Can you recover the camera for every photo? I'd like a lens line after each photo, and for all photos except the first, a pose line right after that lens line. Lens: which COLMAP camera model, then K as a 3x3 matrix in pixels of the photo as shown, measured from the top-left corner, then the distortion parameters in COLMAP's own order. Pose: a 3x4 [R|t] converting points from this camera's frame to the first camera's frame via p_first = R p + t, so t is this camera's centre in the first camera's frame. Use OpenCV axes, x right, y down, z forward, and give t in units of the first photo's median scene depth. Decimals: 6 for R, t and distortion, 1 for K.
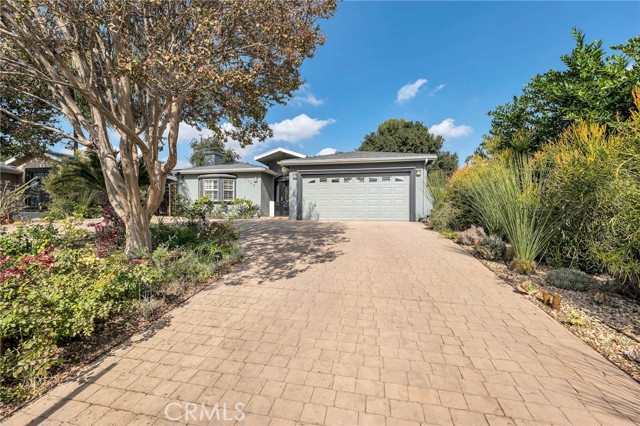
lens RADIAL K [[262.4, 0, 320.0], [0, 262.4, 213.0], [0, 0, 1]] dist [0.000358, 0.000015]
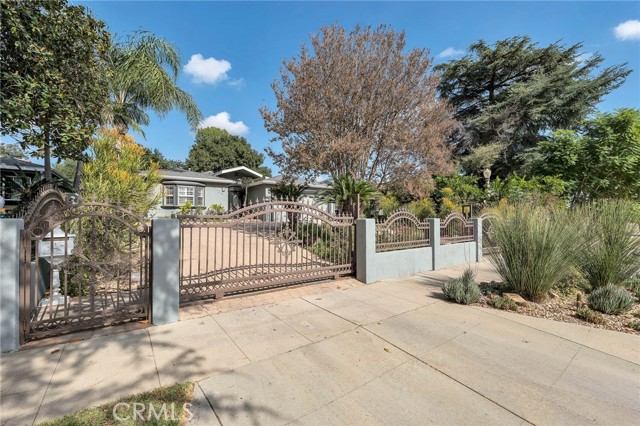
lens RADIAL K [[259.7, 0, 320.0], [0, 259.7, 213.0], [0, 0, 1]] dist [-0.000474, -0.000004]
pose [[0.658914, 0.003557, 0.752210, -0.870484], [0.001118, 0.999983, -0.005707, -0.008637], [-0.752218, 0.004602, 0.658898, -0.144429]]
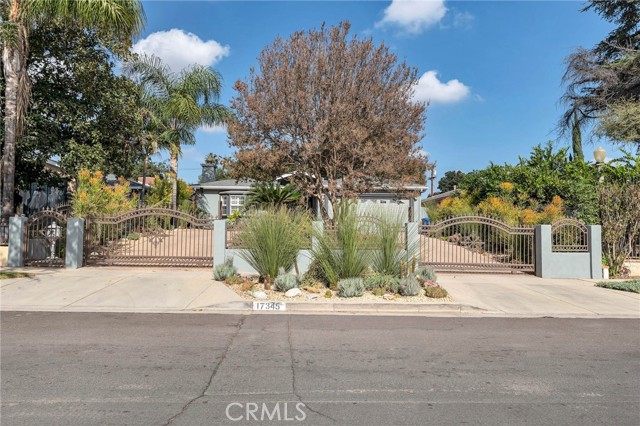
lens RADIAL K [[419.1, 0, 320.0], [0, 419.1, 213.0], [0, 0, 1]] dist [0.046256, 0.000482]
pose [[0.968151, 0.017568, 0.249748, -0.522477], [-0.006805, 0.999013, -0.043894, 0.019516], [-0.250273, 0.040797, 0.967315, -0.789784]]
